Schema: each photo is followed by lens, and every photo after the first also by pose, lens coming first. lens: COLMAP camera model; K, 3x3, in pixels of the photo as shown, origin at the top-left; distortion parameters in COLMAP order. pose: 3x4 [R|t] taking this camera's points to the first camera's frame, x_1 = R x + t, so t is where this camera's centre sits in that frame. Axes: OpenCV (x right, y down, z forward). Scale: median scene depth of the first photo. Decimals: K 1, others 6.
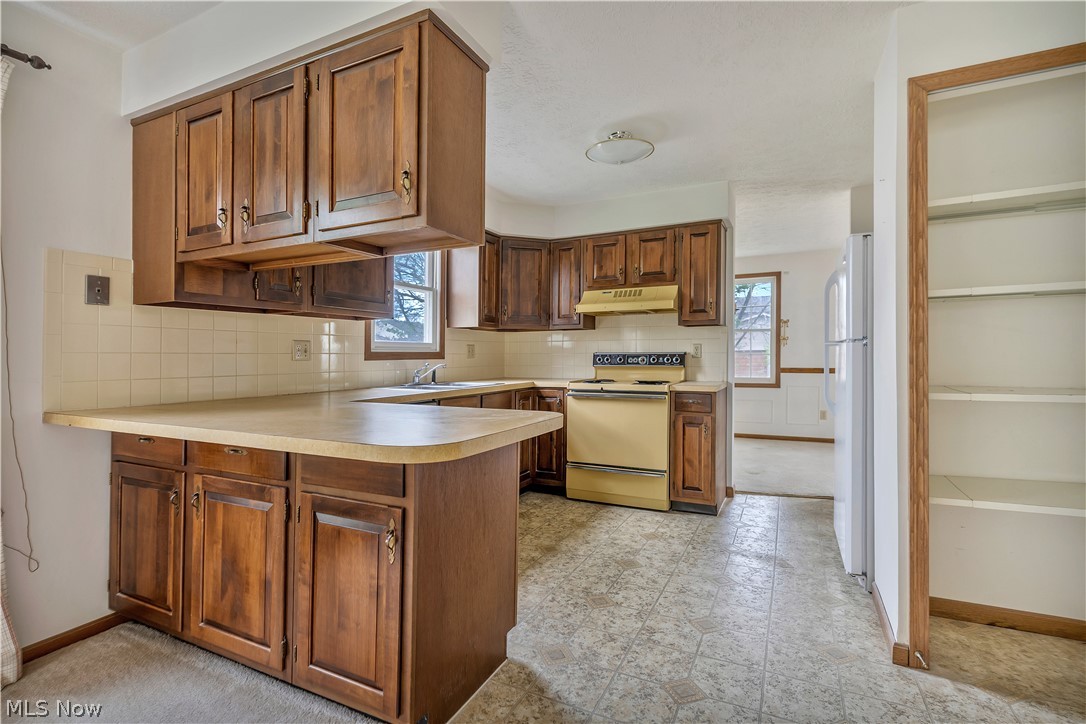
lens RADIAL K [[500.6, 0, 541.3], [0, 500.6, 366.3], [0, 0, 1]] dist [-0.000161, 0.000063]
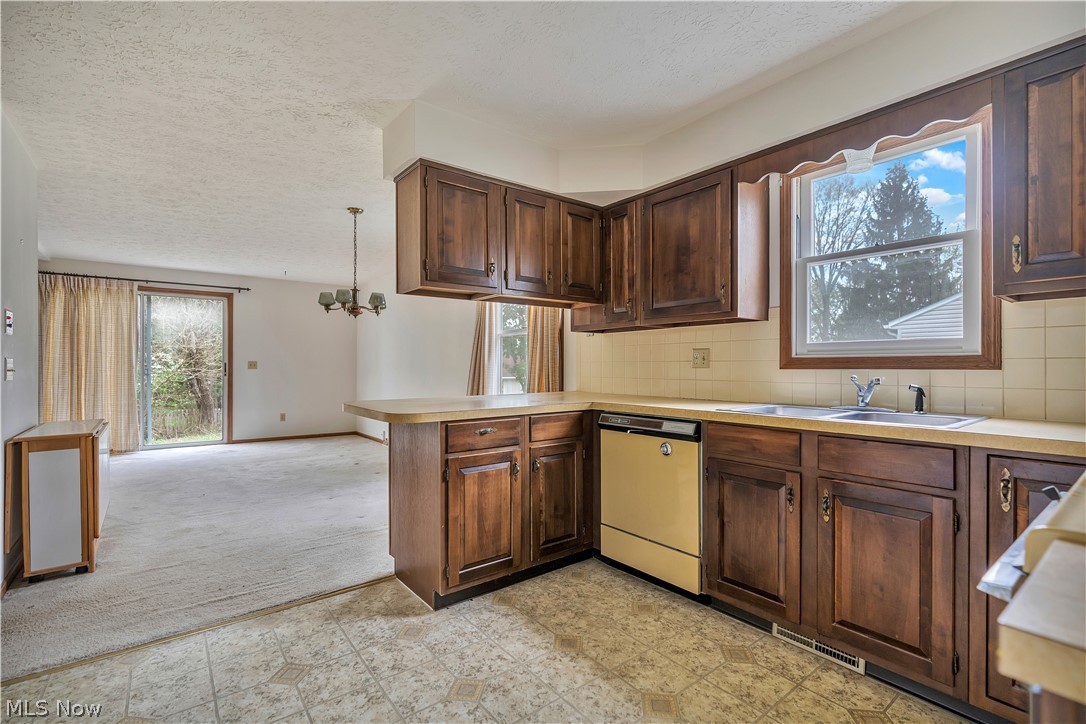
lens RADIAL K [[500.6, 0, 536.2], [0, 500.6, 363.4], [0, 0, 1]] dist [-0.000161, 0.000063]
pose [[-0.438253, 0.003272, -0.898845, 0.459024], [-0.015523, 0.999817, 0.011209, -0.020449], [0.898717, 0.018865, -0.438122, 0.868108]]
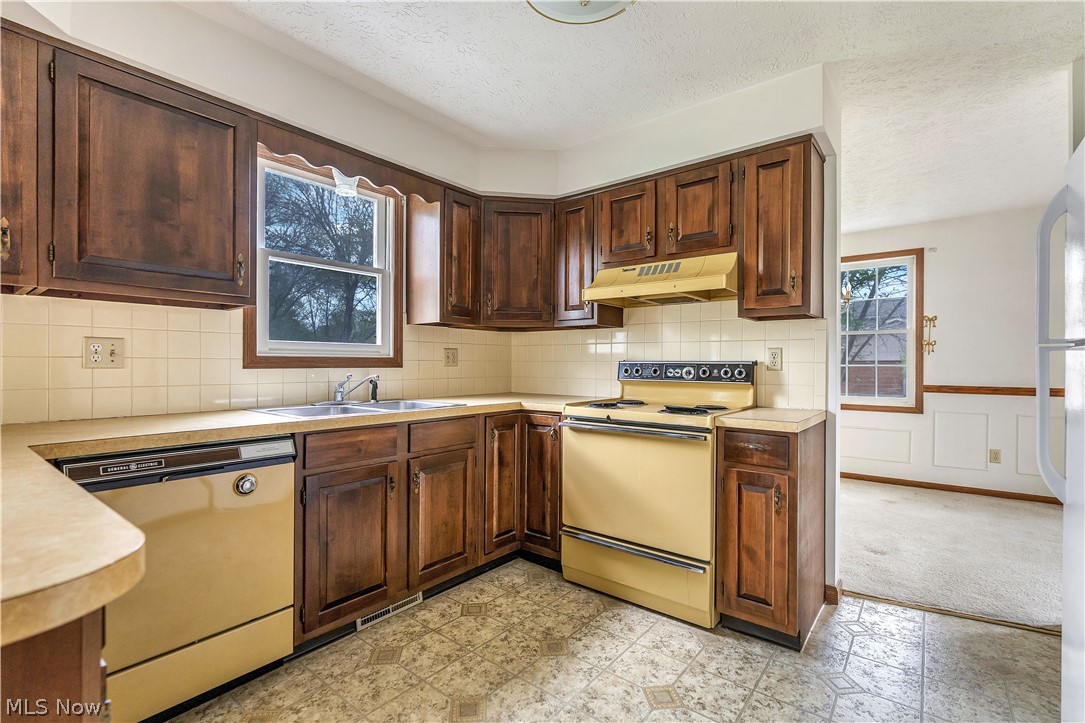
lens RADIAL K [[500.2, 0, 546.1], [0, 500.2, 361.0], [0, 0, 1]] dist [-0.000161, 0.000063]
pose [[0.980571, 0.009237, -0.195946, 0.163944], [-0.014202, 0.999612, -0.023945, -0.010391], [0.195649, 0.026263, 0.980322, 0.354743]]
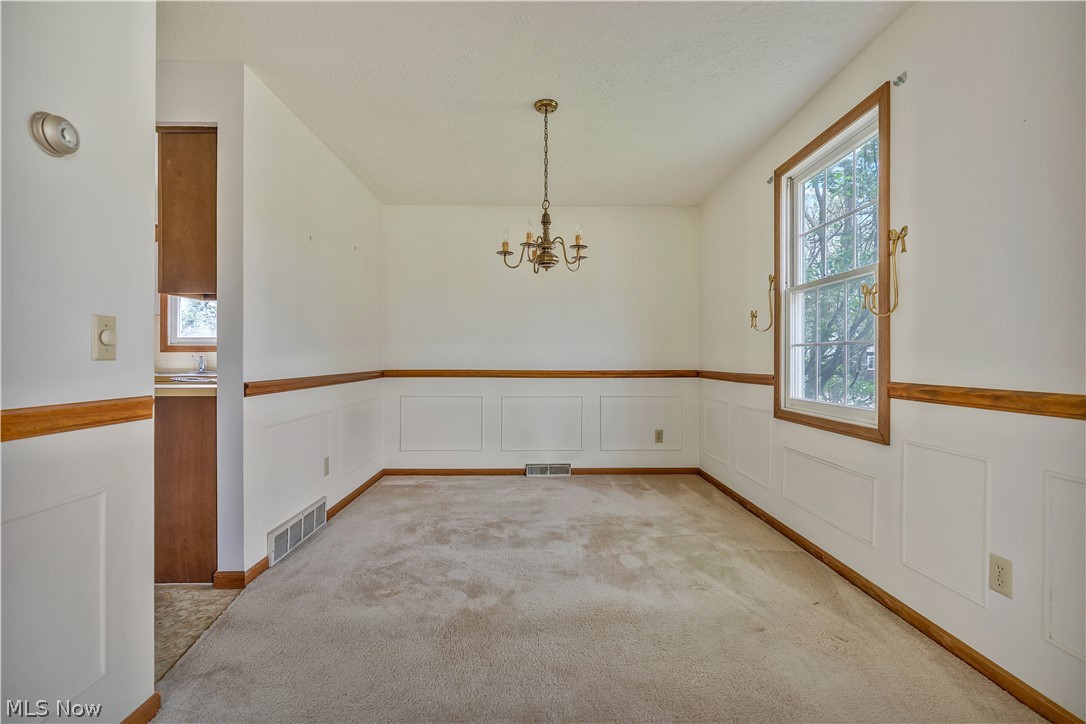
lens RADIAL K [[500.6, 0, 539.9], [0, 500.6, 357.9], [0, 0, 1]] dist [-0.000161, 0.000063]
pose [[0.463715, 0.003929, -0.885975, 1.110217], [-0.022319, 0.999725, -0.007248, -0.008711], [0.885703, 0.023136, 0.463675, 1.103898]]
